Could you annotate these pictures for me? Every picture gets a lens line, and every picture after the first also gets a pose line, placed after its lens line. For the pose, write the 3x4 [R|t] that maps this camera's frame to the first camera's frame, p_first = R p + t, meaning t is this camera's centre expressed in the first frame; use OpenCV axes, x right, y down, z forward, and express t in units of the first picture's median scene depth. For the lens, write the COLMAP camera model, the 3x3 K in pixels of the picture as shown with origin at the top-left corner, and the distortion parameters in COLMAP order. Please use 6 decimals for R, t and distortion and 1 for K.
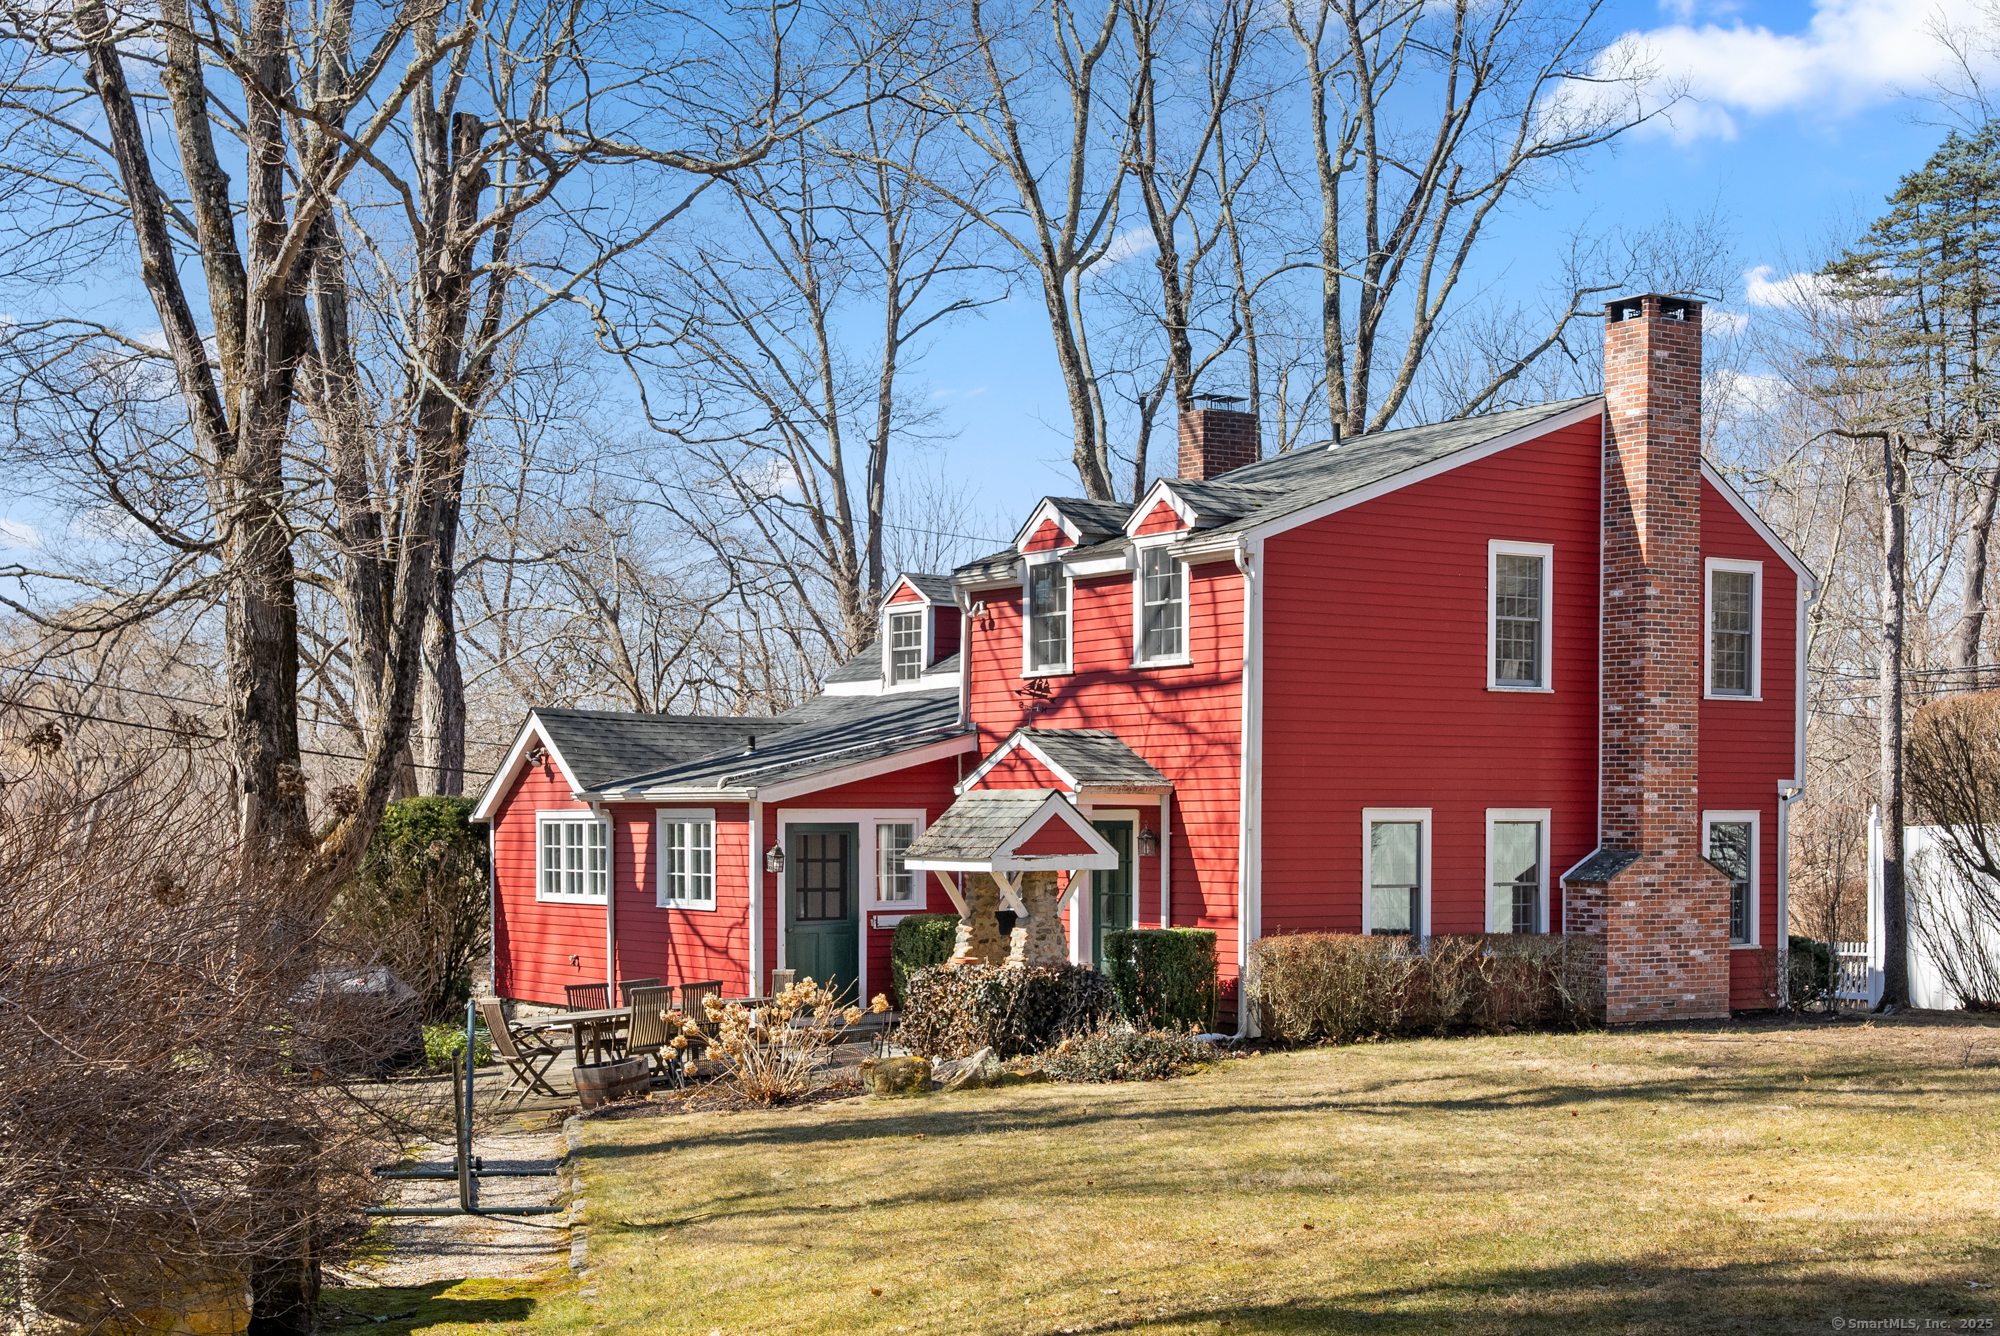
lens RADIAL K [[3019.9, 0, 1004.2], [0, 3019.9, 901.5], [0, 0, 1]] dist [0.027503, 0.103596]
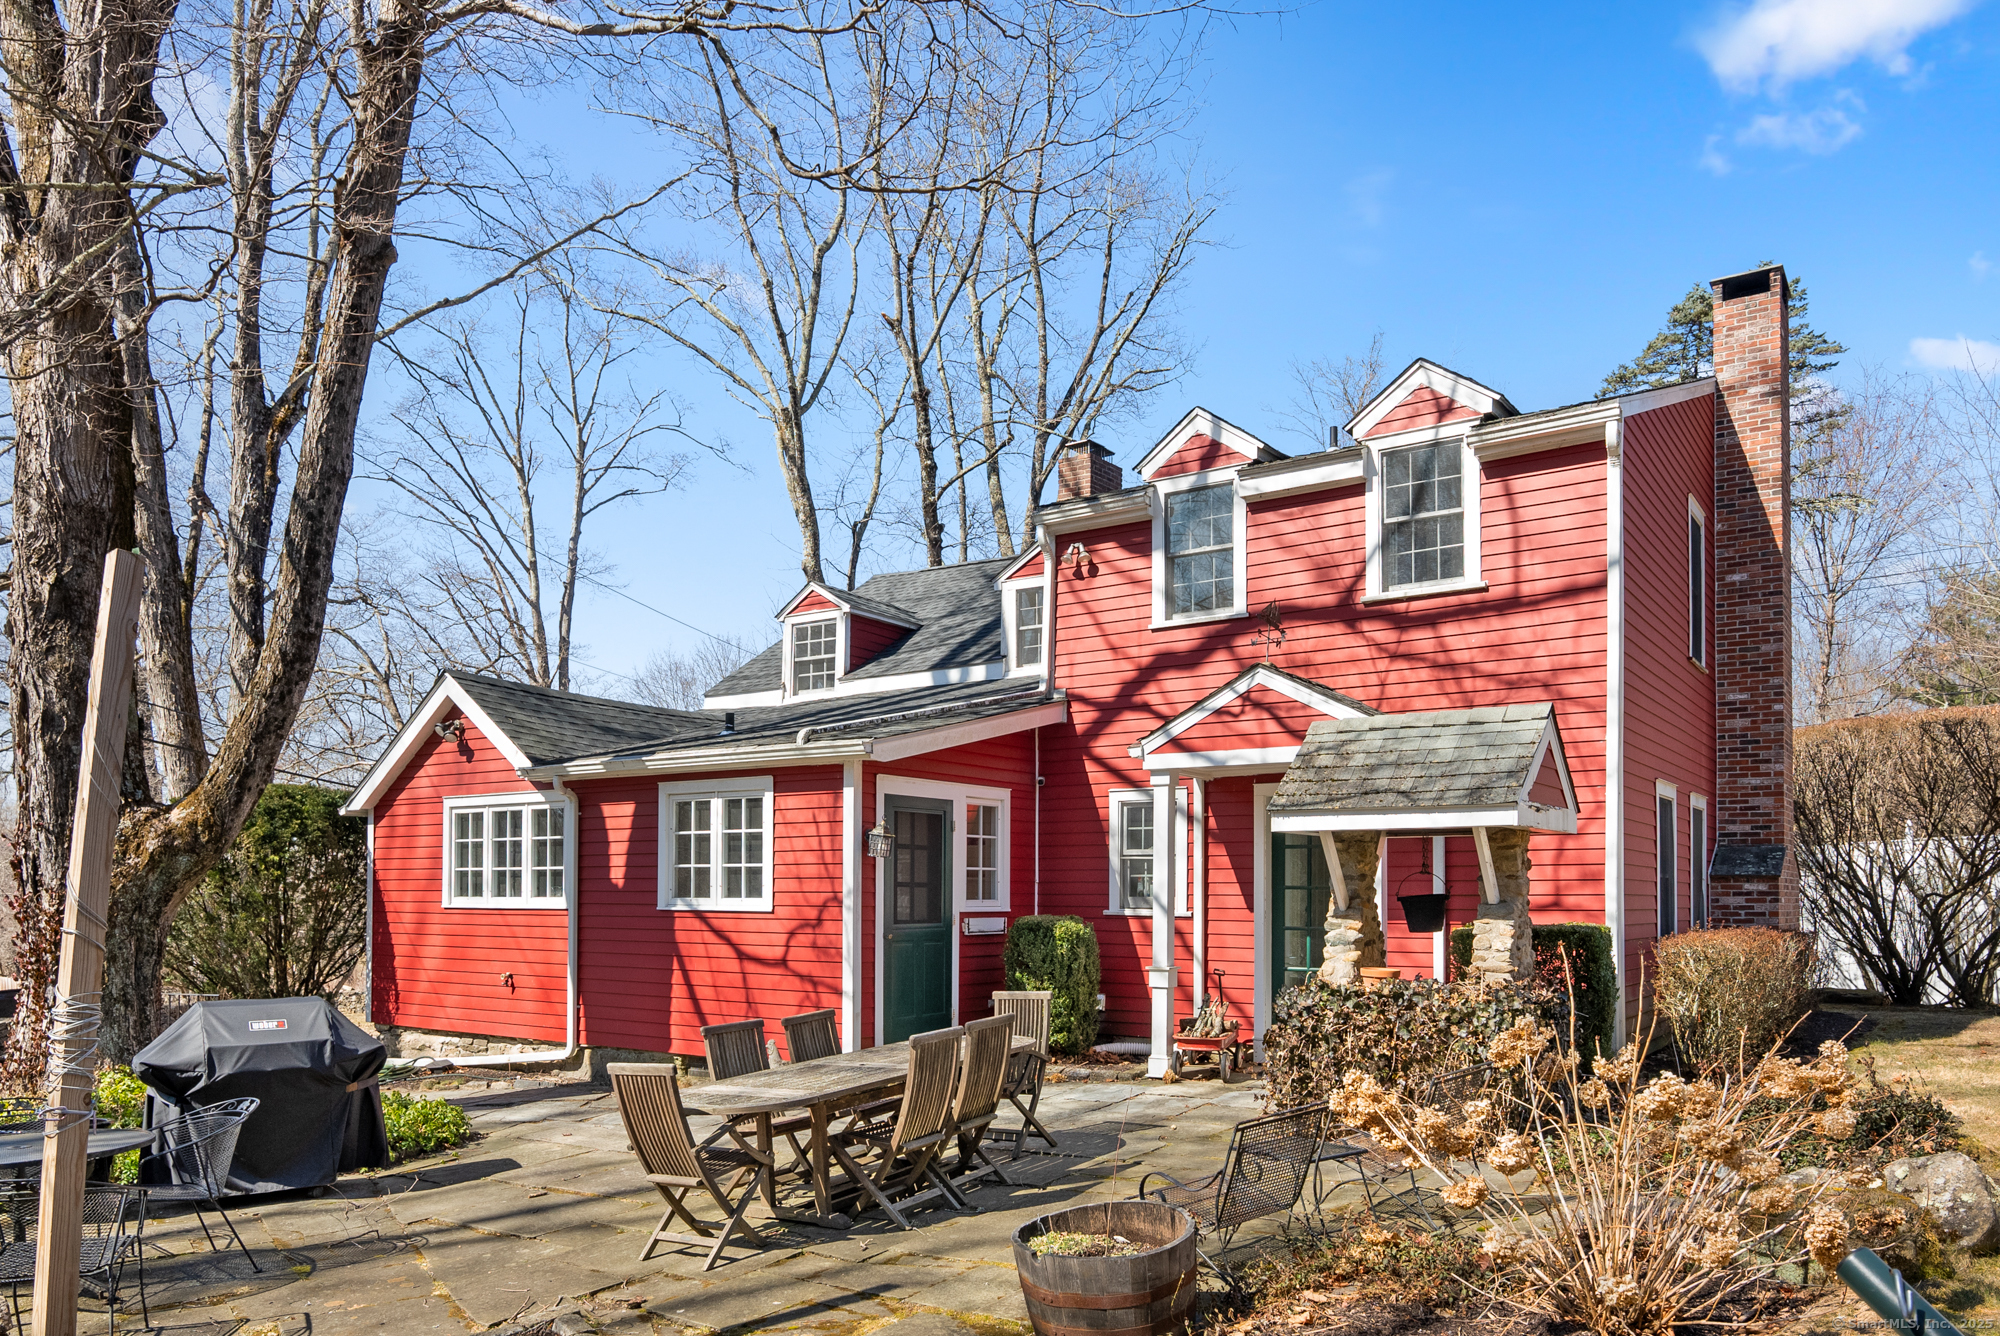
lens RADIAL K [[1429.0, 0, 997.3], [0, 1429.0, 866.7], [0, 0, 1]] dist [0.000944, -0.003353]
pose [[0.931900, 0.012606, 0.362497, -0.163097], [0.005975, 0.998727, -0.050092, 0.009546], [-0.362667, 0.048846, 0.930638, 0.613952]]
